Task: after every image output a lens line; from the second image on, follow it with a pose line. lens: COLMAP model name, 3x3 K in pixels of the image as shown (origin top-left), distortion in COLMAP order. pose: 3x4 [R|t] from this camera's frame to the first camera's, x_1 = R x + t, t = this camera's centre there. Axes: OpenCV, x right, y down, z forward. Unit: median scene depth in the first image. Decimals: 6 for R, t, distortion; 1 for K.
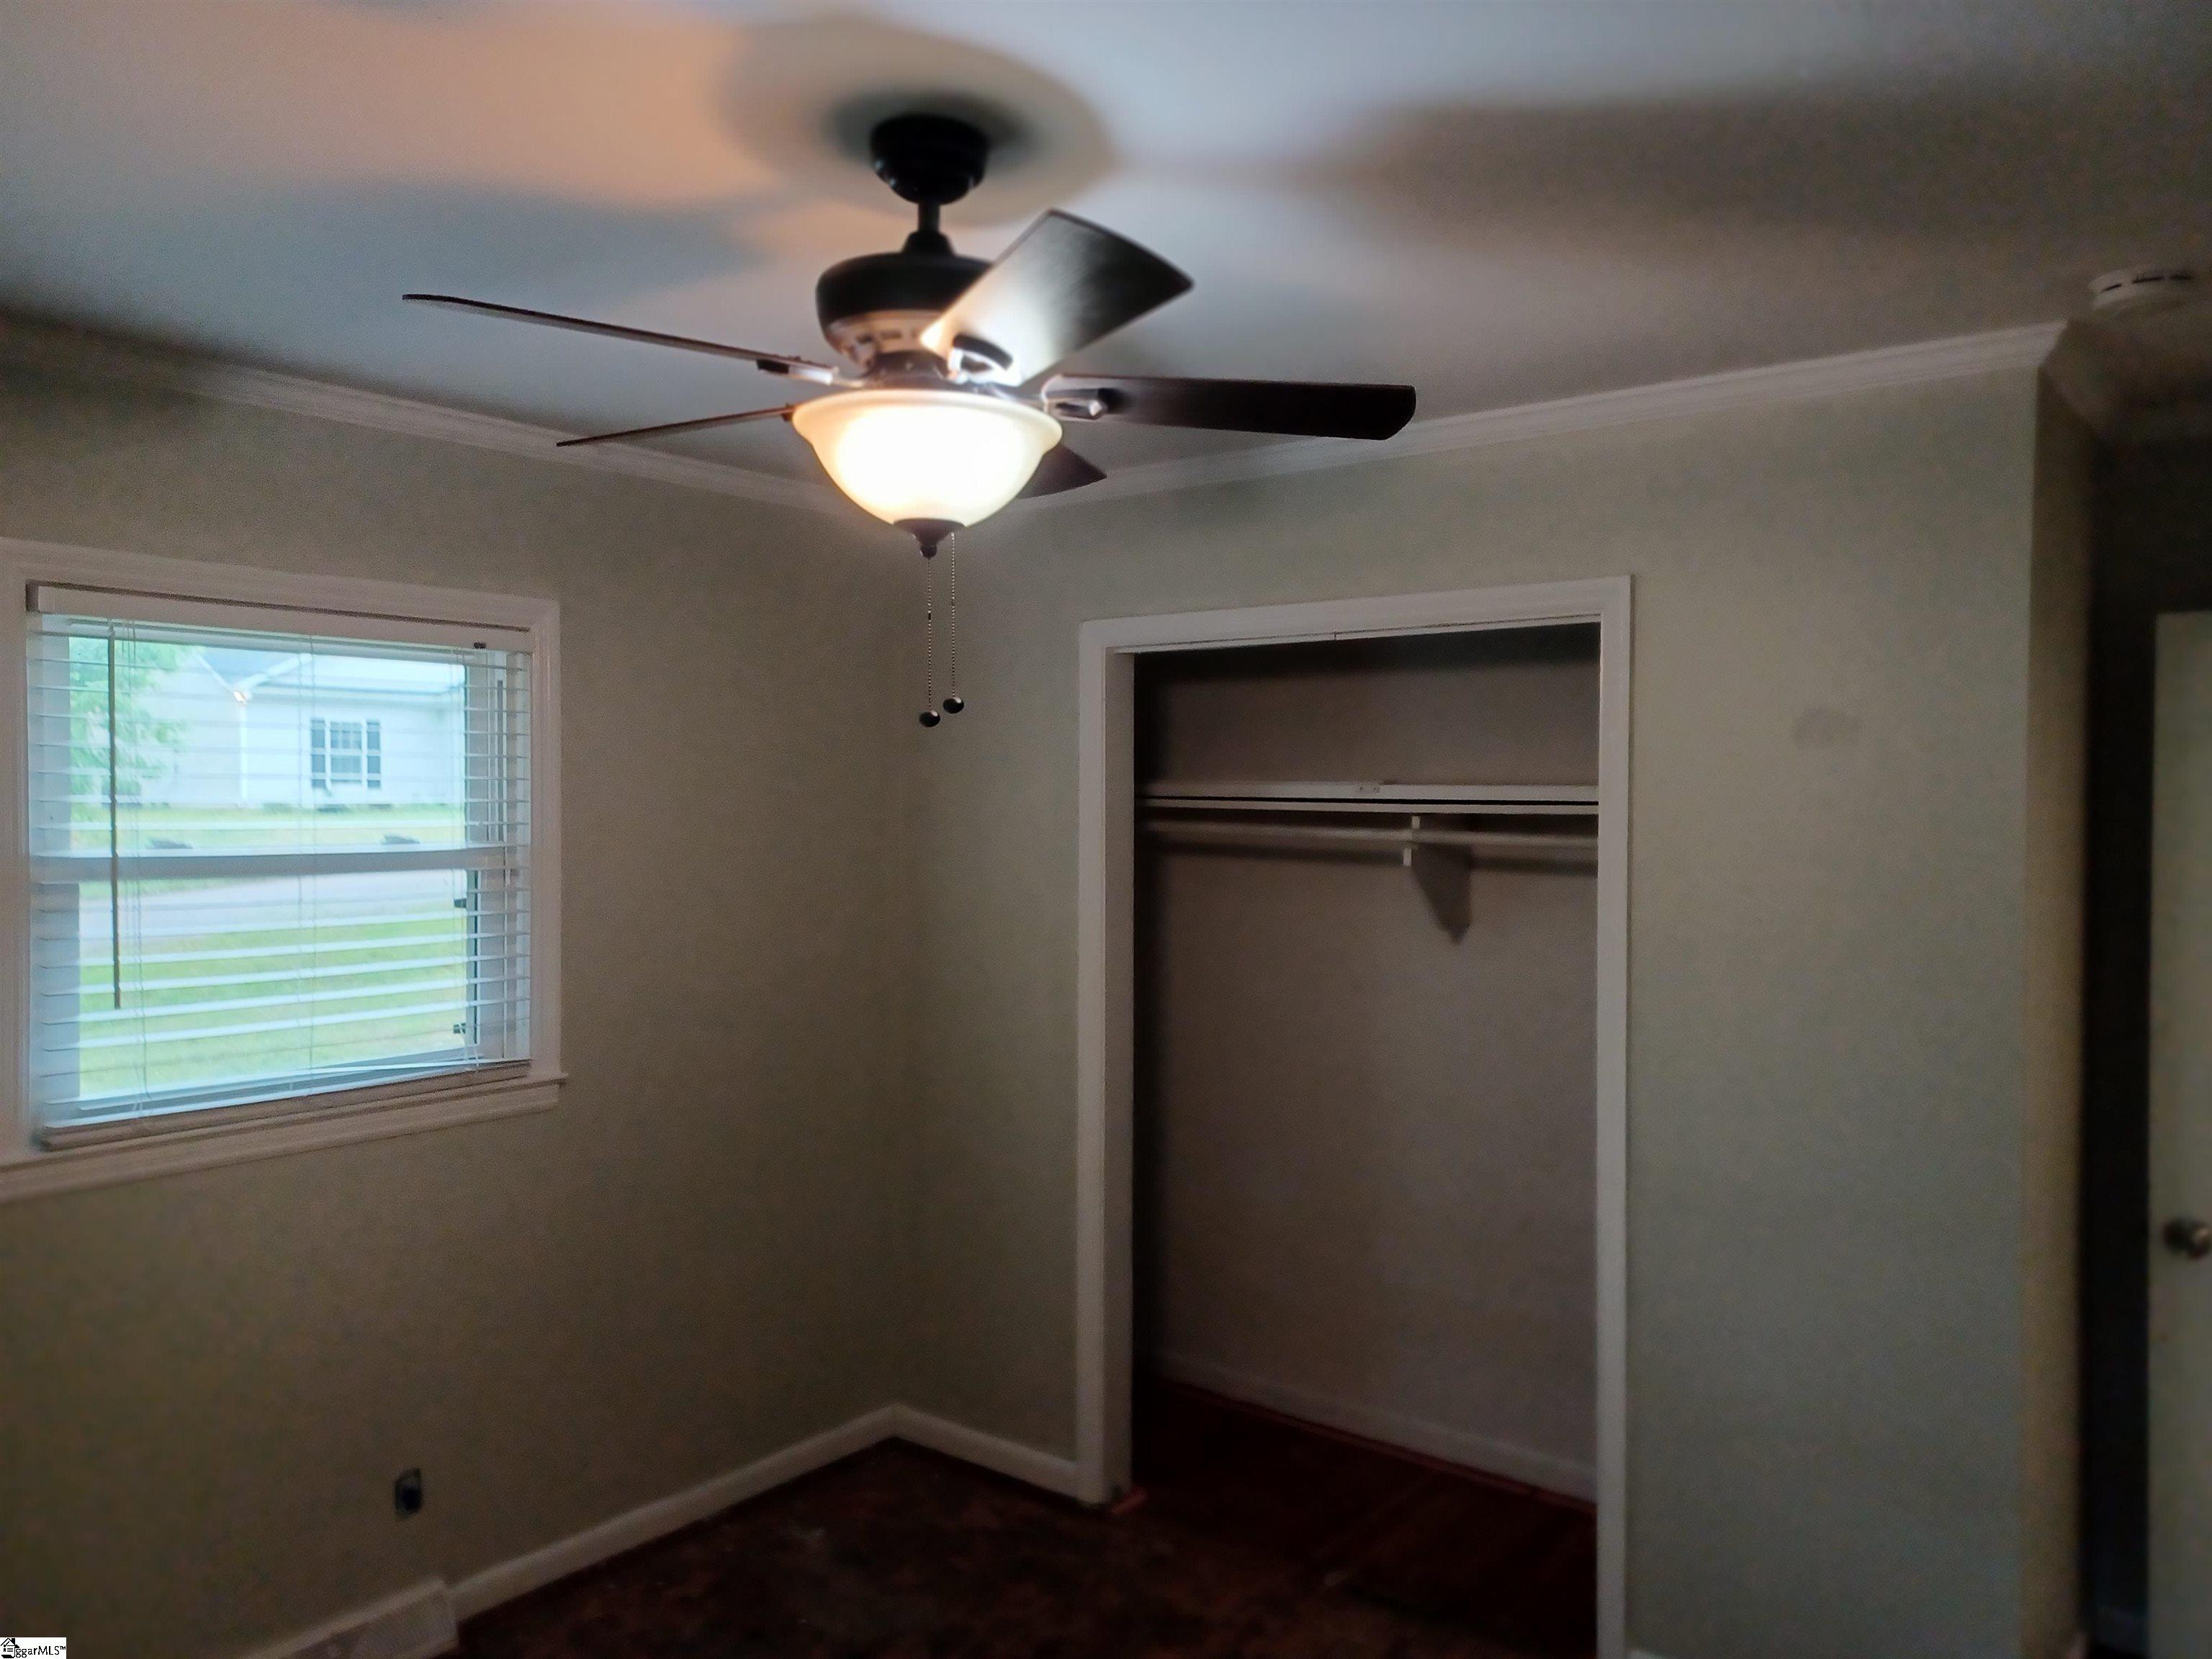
lens RADIAL K [[1603.4, 0, 1098.2], [0, 1603.4, 829.9], [0, 0, 1]] dist [0.040565, -0.013486]
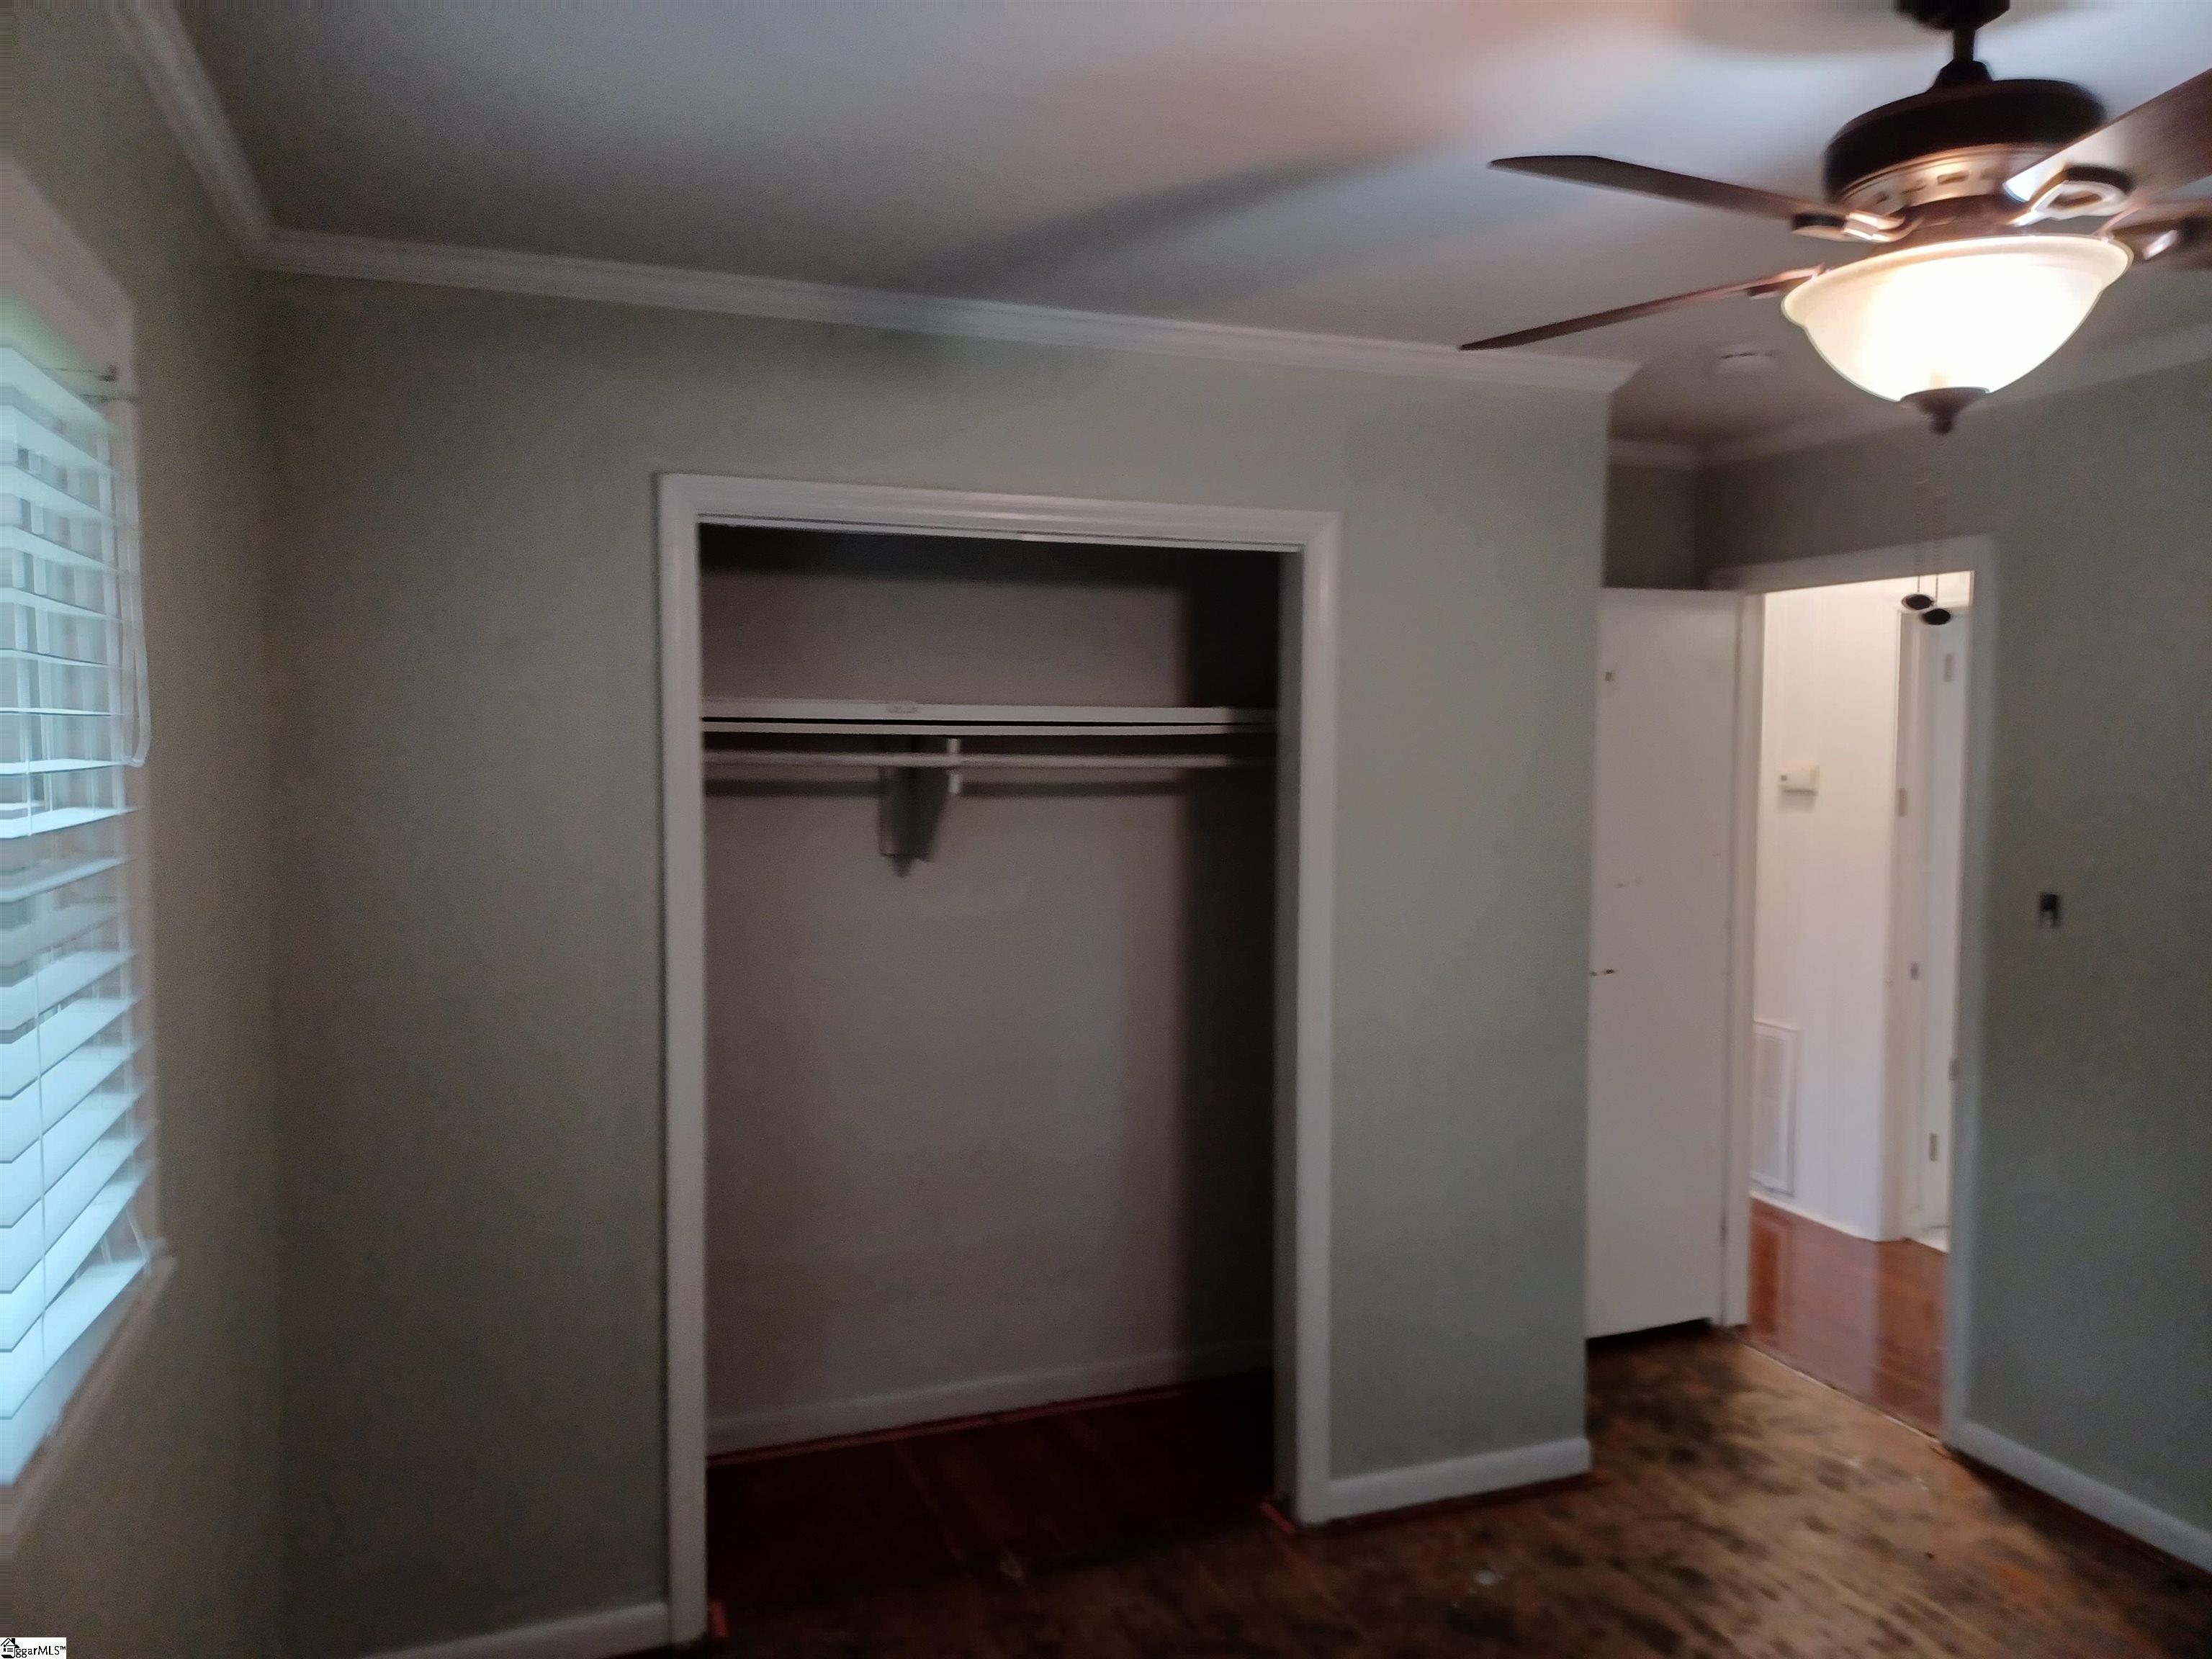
lens RADIAL K [[1603.4, 0, 1120.3], [0, 1603.4, 835.8], [0, 0, 1]] dist [0.040565, -0.013486]
pose [[0.527513, -0.059851, 0.847436, -0.826638], [0.021578, 0.998137, 0.057063, -0.005433], [-0.849273, -0.011815, 0.527821, 0.673489]]
